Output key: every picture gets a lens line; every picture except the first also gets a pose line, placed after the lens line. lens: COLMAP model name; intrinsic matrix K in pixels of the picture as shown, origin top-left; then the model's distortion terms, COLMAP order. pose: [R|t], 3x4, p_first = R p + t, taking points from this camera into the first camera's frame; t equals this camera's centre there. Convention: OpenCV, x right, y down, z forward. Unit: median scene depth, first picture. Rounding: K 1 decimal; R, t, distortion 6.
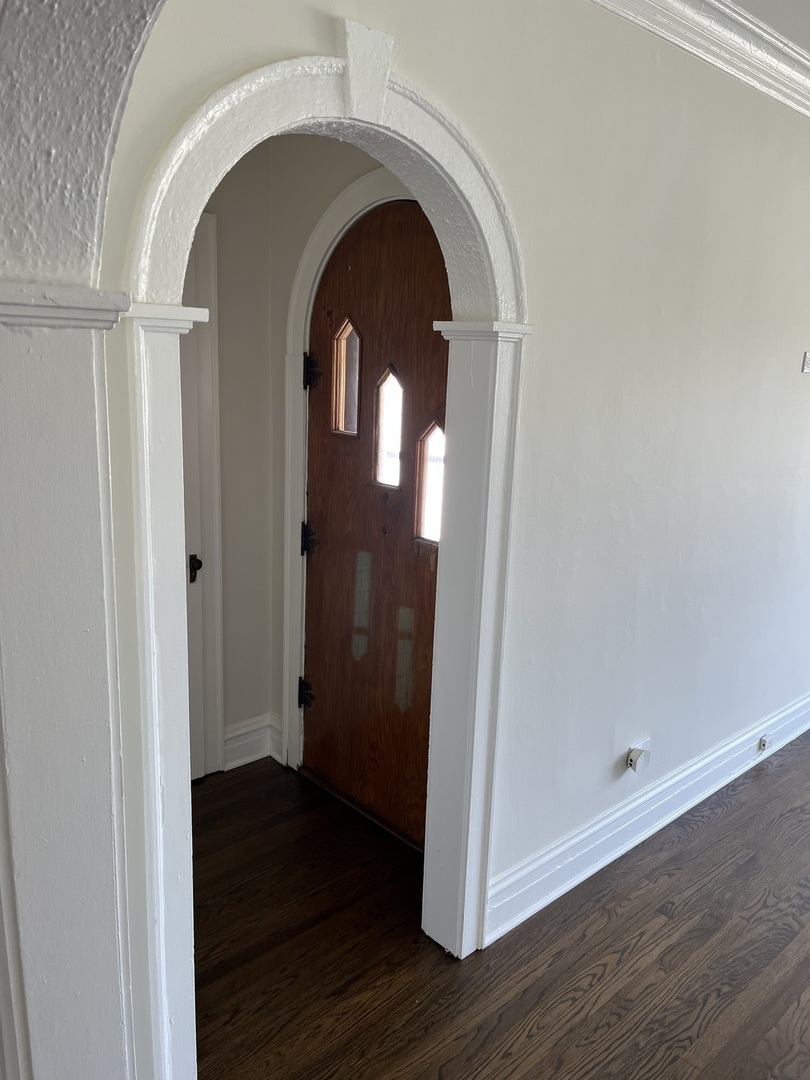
lens RADIAL K [[849.4, 0, 397.9], [0, 849.4, 538.4], [0, 0, 1]] dist [-0.004390, -0.024087]
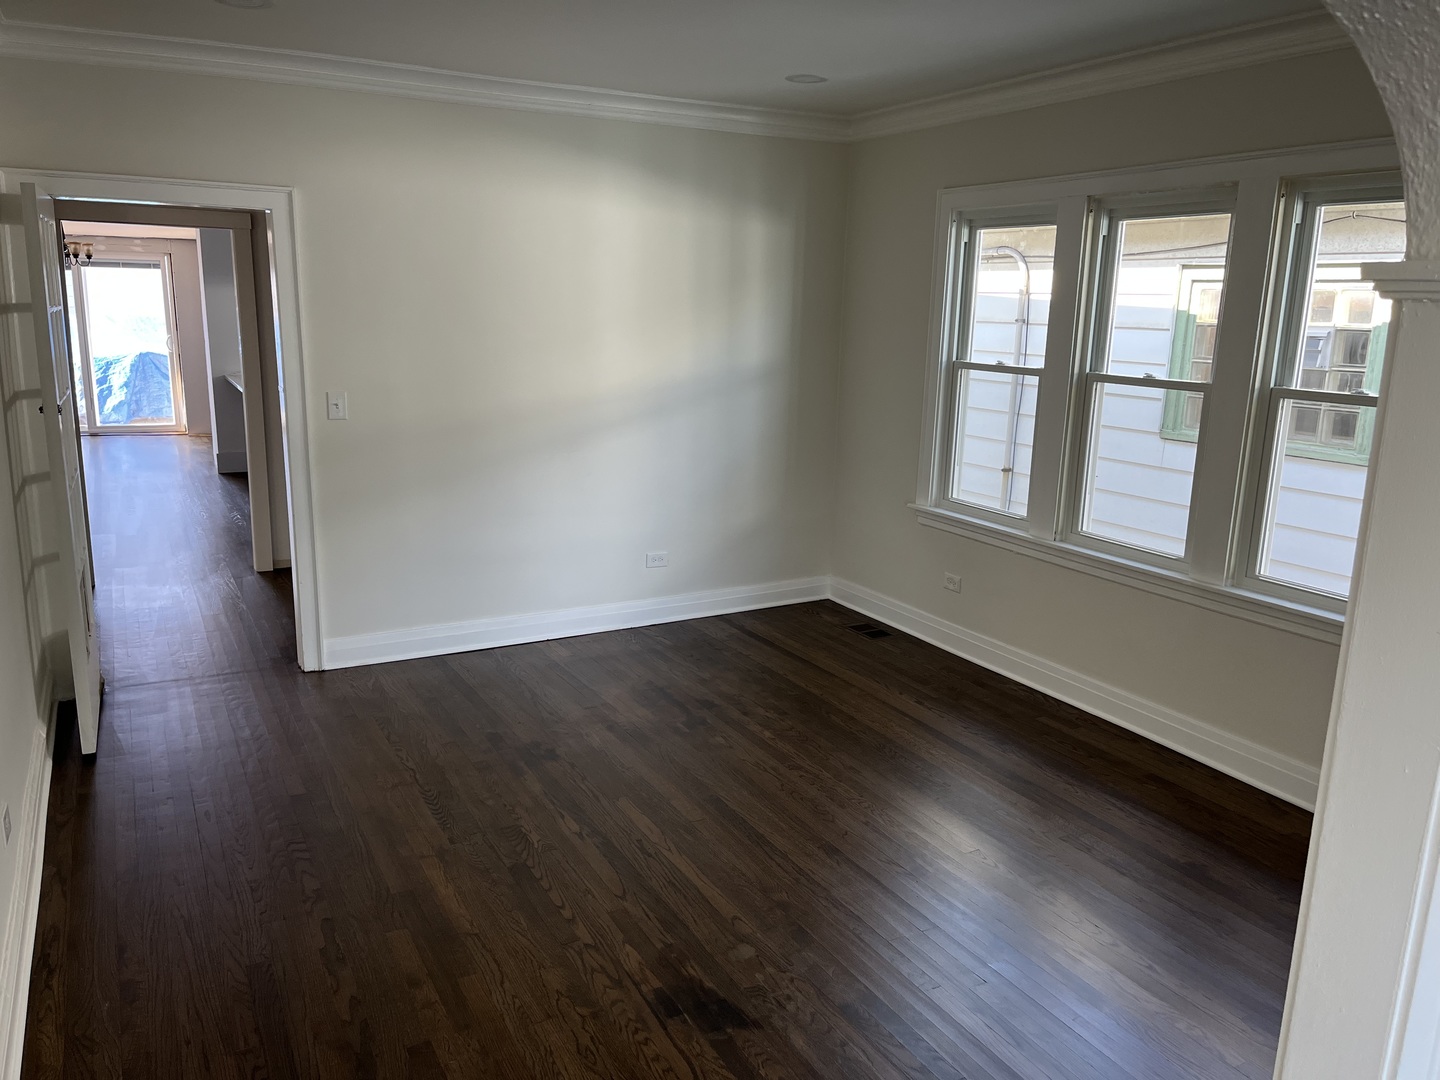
lens RADIAL K [[1094.1, 0, 750.0], [0, 1094.1, 547.6], [0, 0, 1]] dist [0.077494, -0.094971]
pose [[-0.234331, 0.171204, -0.956963, 1.230684], [-0.245019, 0.942193, 0.228559, -0.084626], [0.940773, 0.288032, -0.178837, 0.622333]]
